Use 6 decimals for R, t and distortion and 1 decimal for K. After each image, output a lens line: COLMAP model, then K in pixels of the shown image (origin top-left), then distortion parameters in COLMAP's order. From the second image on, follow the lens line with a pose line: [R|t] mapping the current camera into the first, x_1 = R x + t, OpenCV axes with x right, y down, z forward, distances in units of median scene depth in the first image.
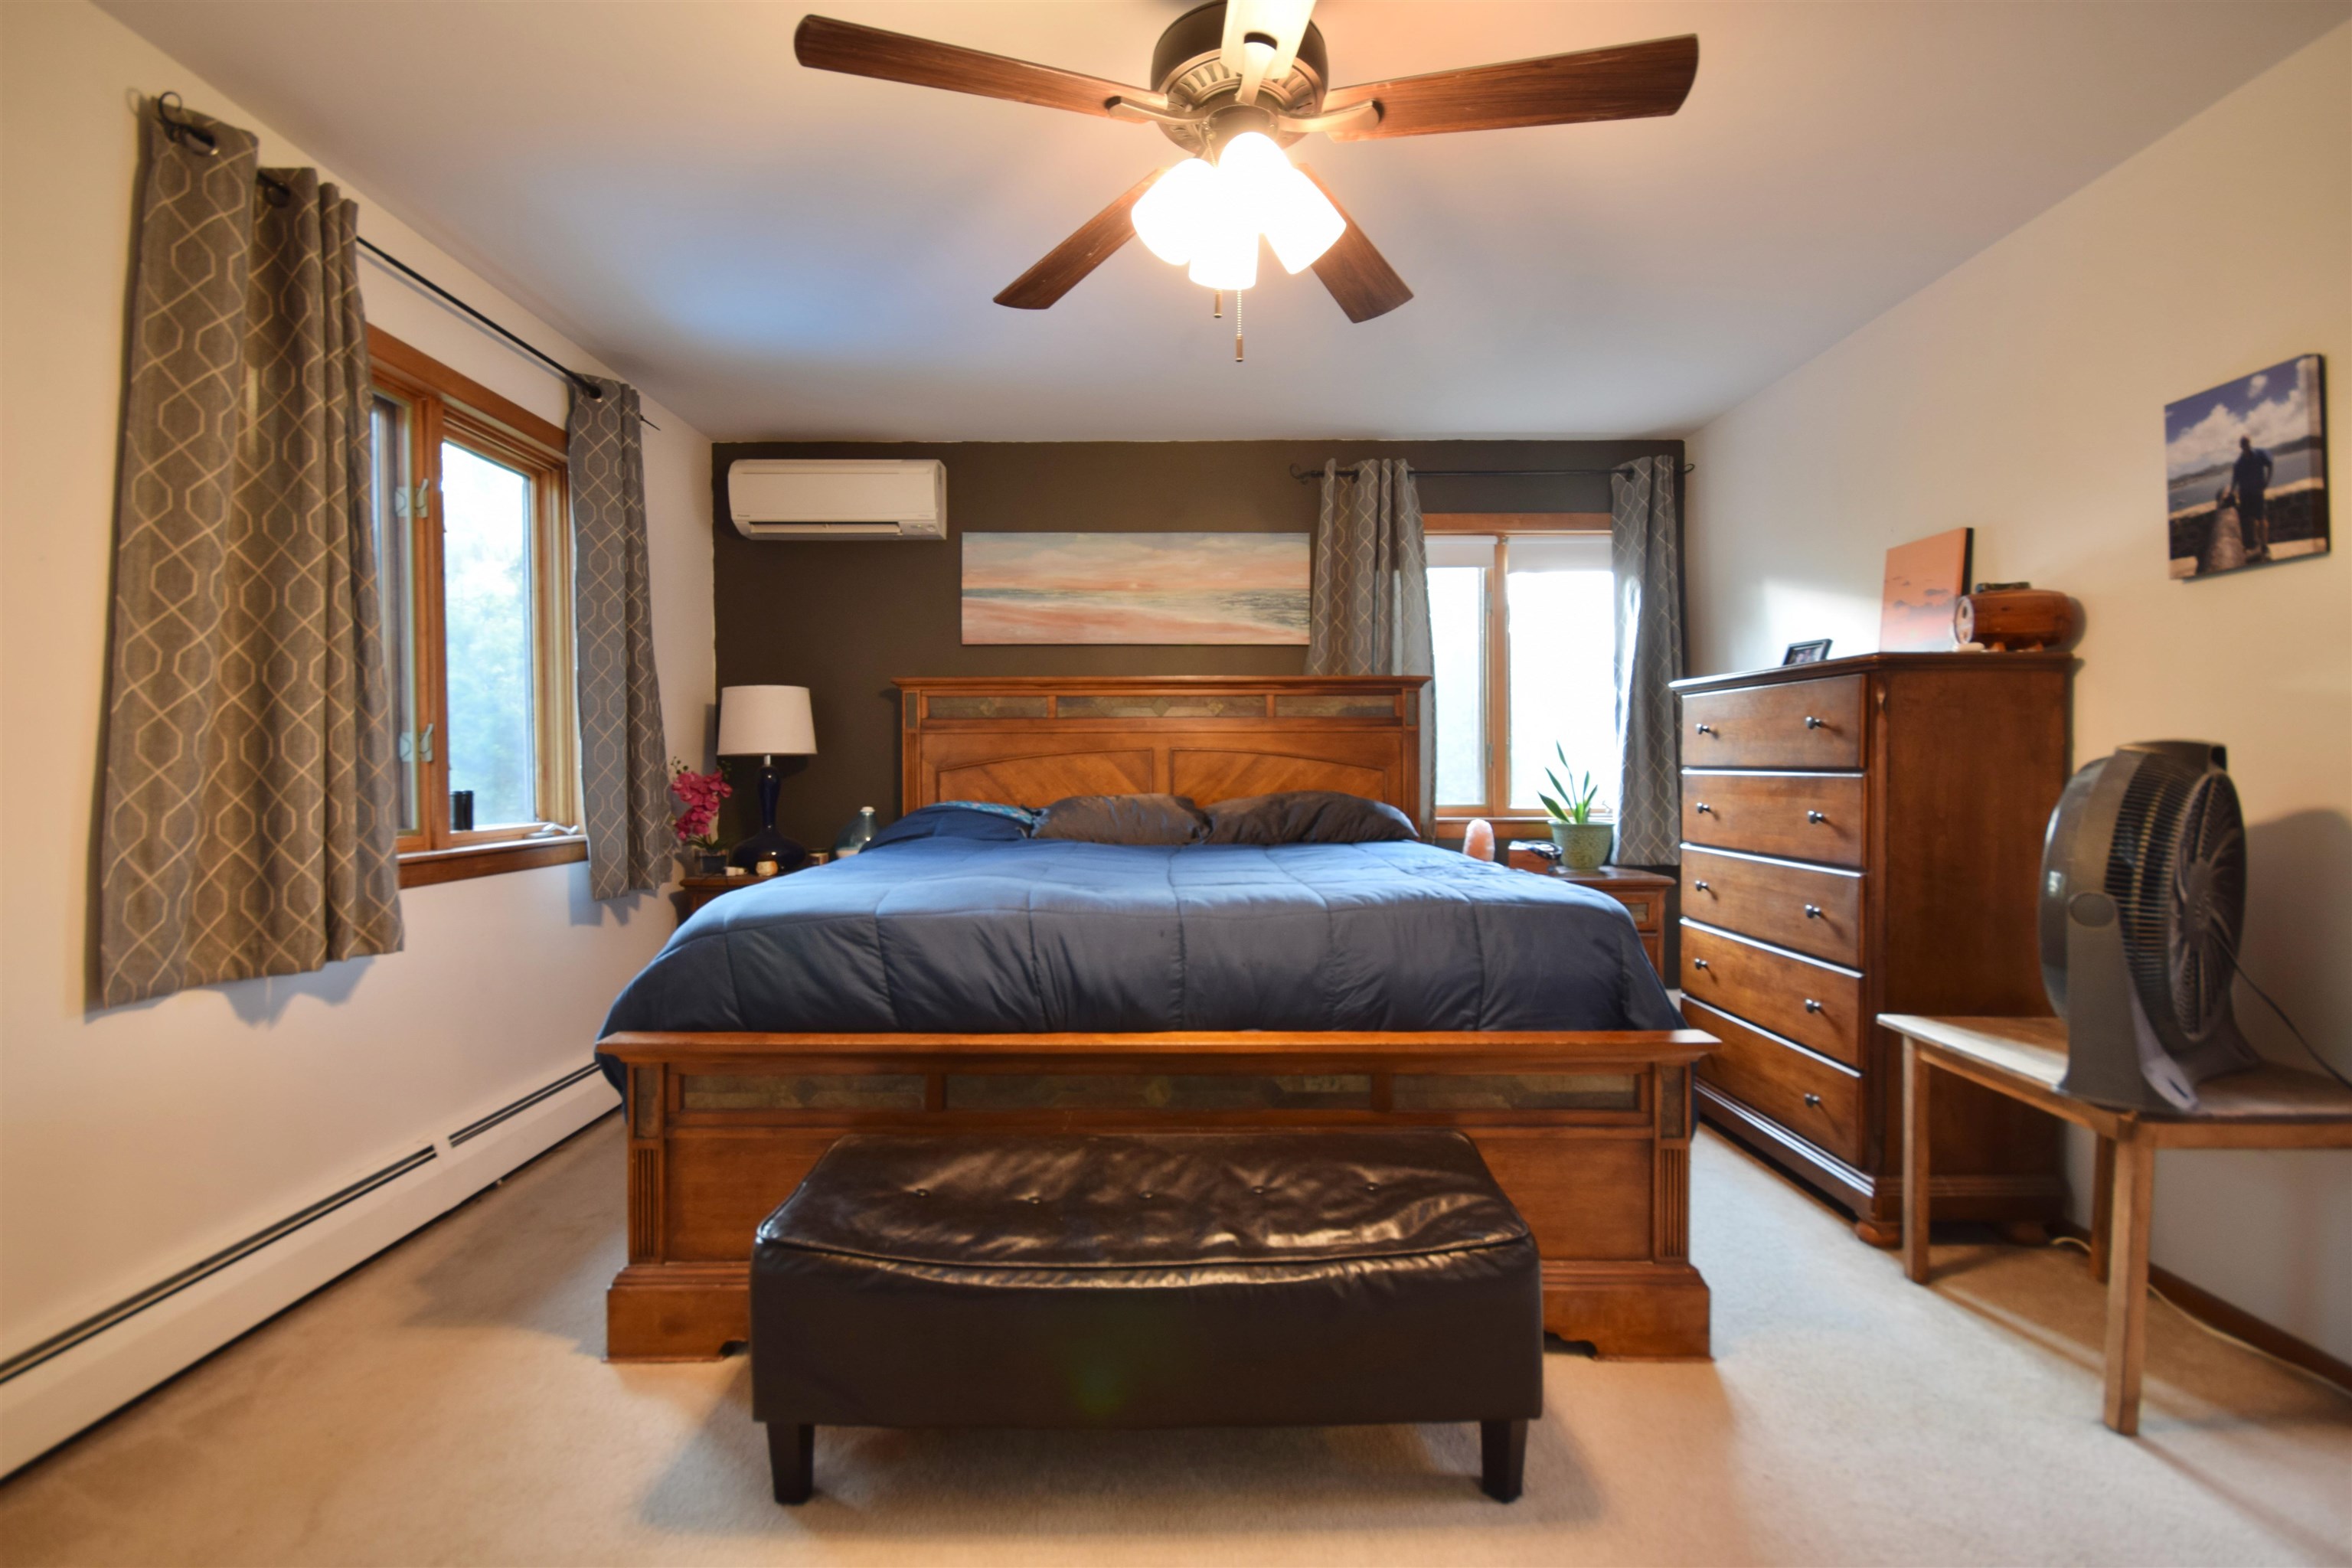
lens RADIAL K [[1036.2, 0, 1178.8], [0, 1036.2, 784.6], [0, 0, 1]] dist [0.005883, -0.005698]
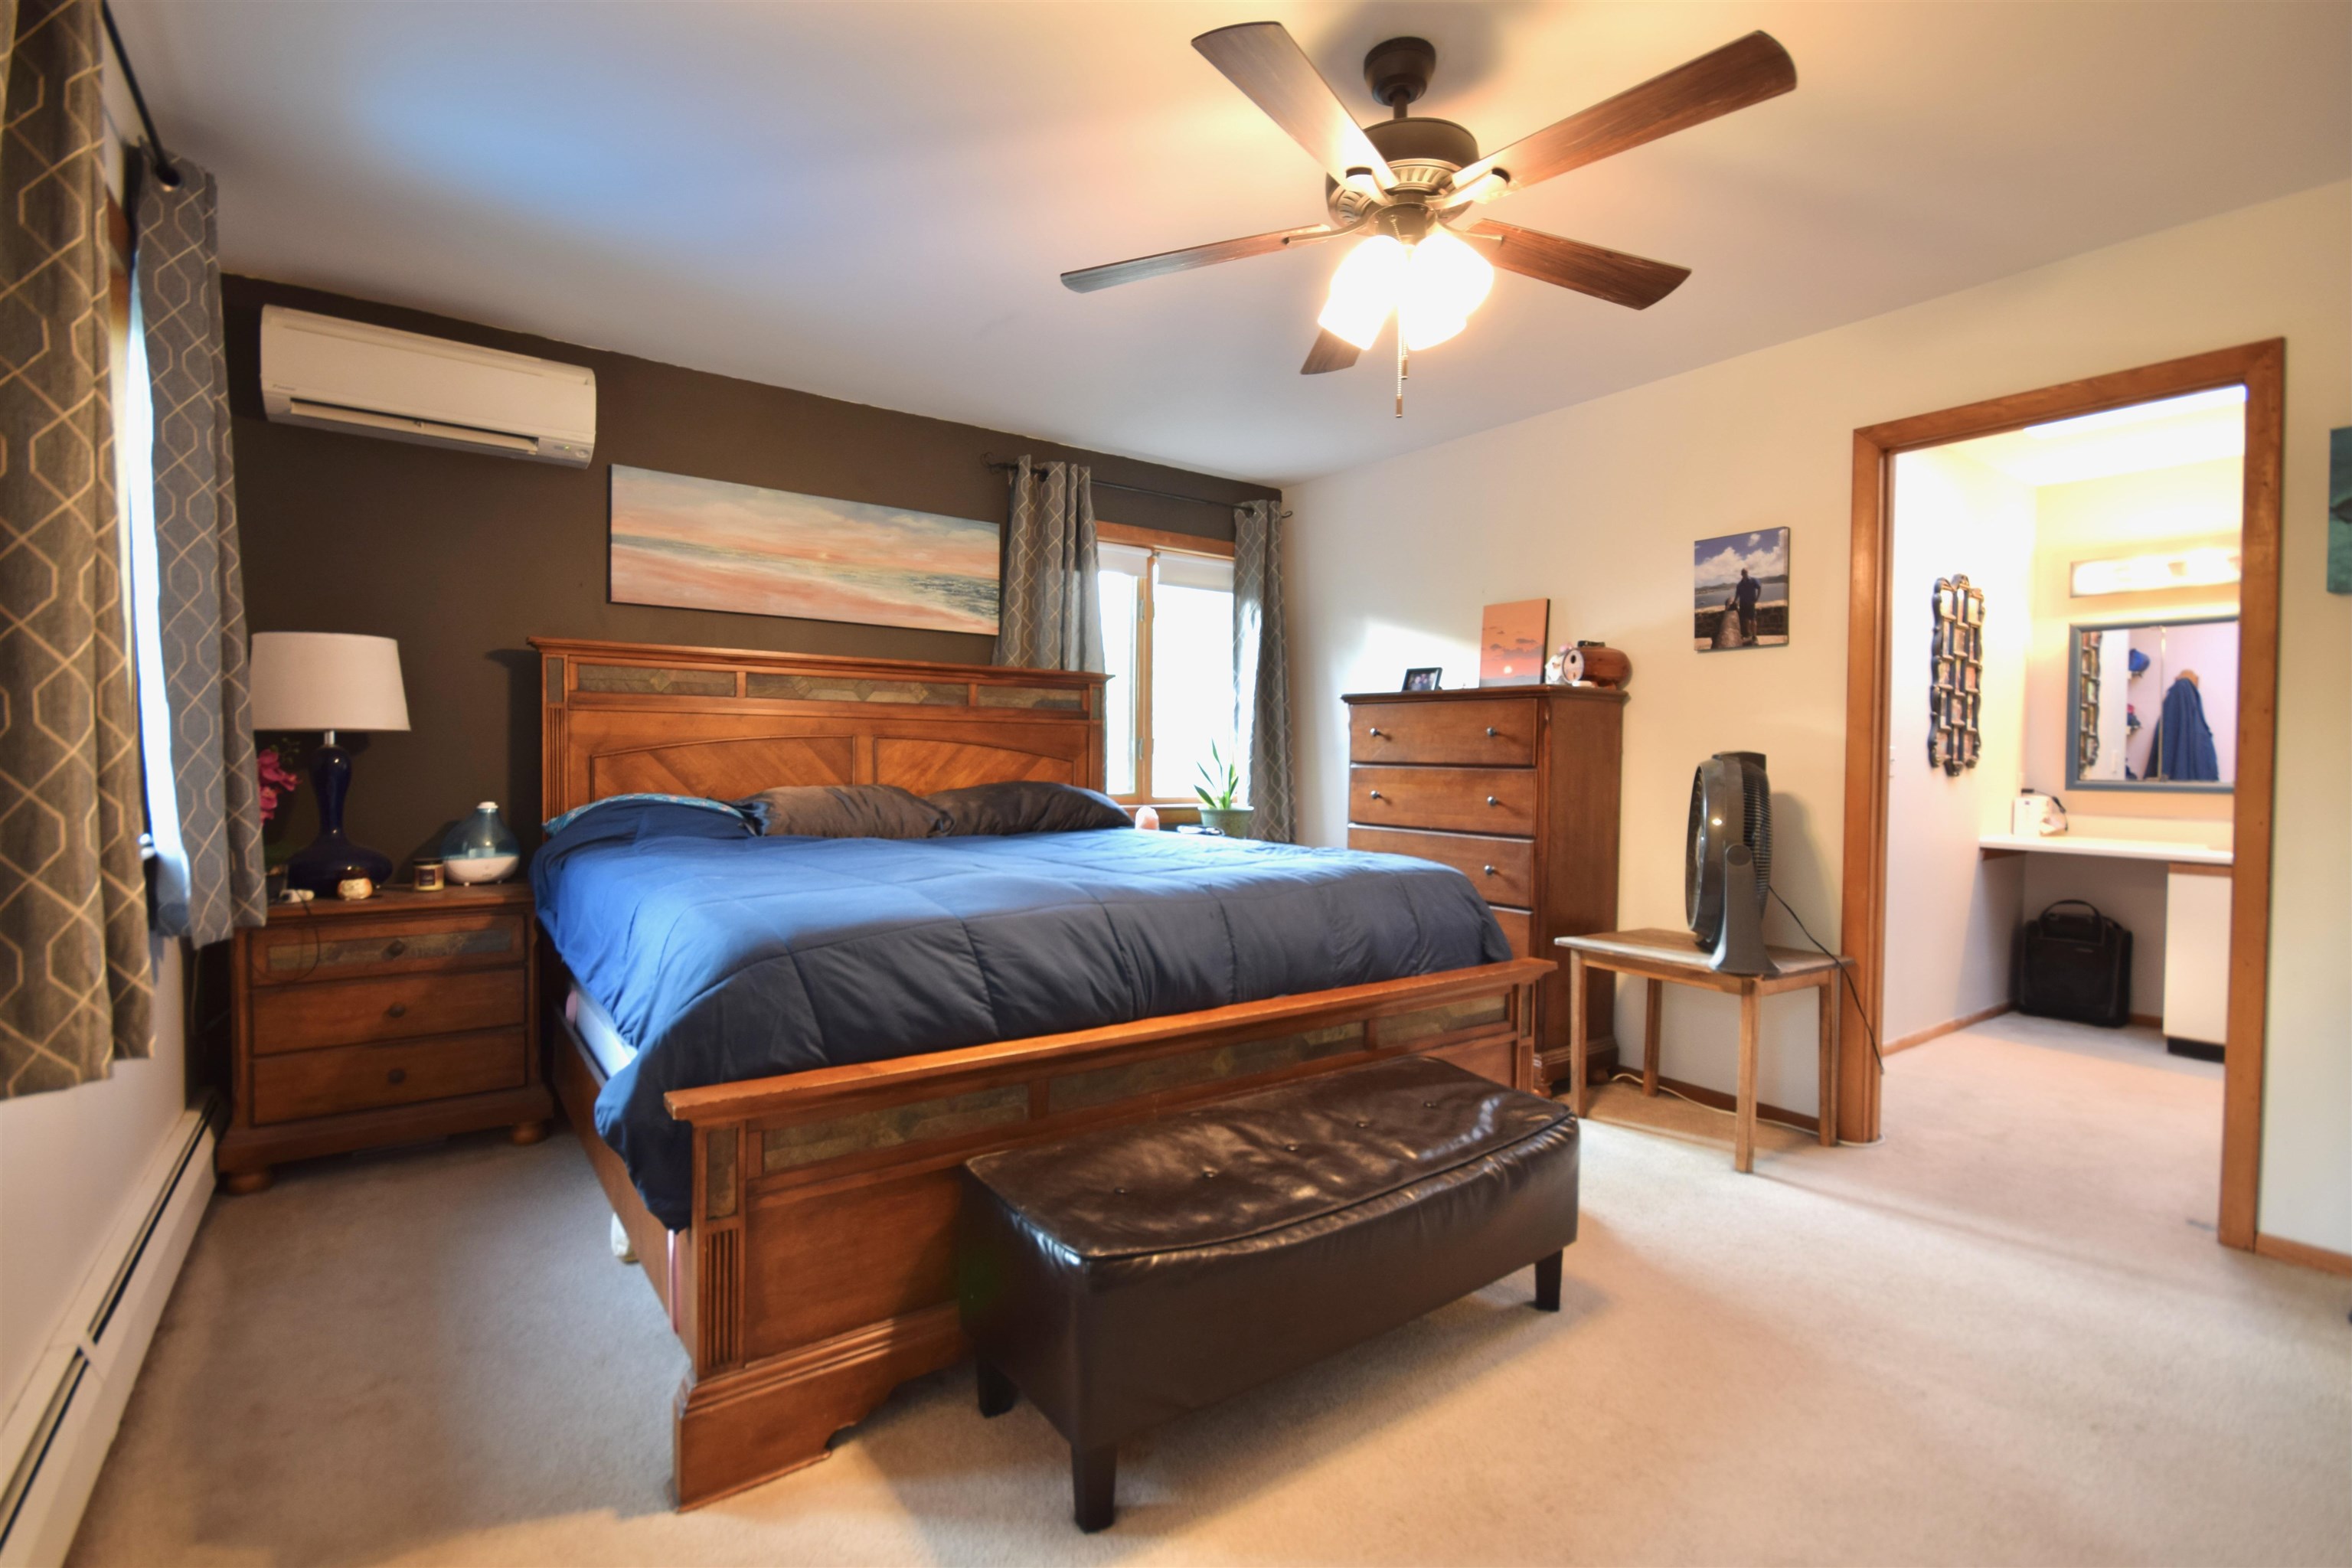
lens RADIAL K [[1036.2, 0, 1224.7], [0, 1036.2, 783.1], [0, 0, 1]] dist [0.005883, -0.005698]
pose [[0.816397, -0.001150, 0.577490, -0.527229], [-0.004274, 0.999959, 0.008033, -0.001645], [-0.577475, -0.009026, 0.816358, 0.101239]]
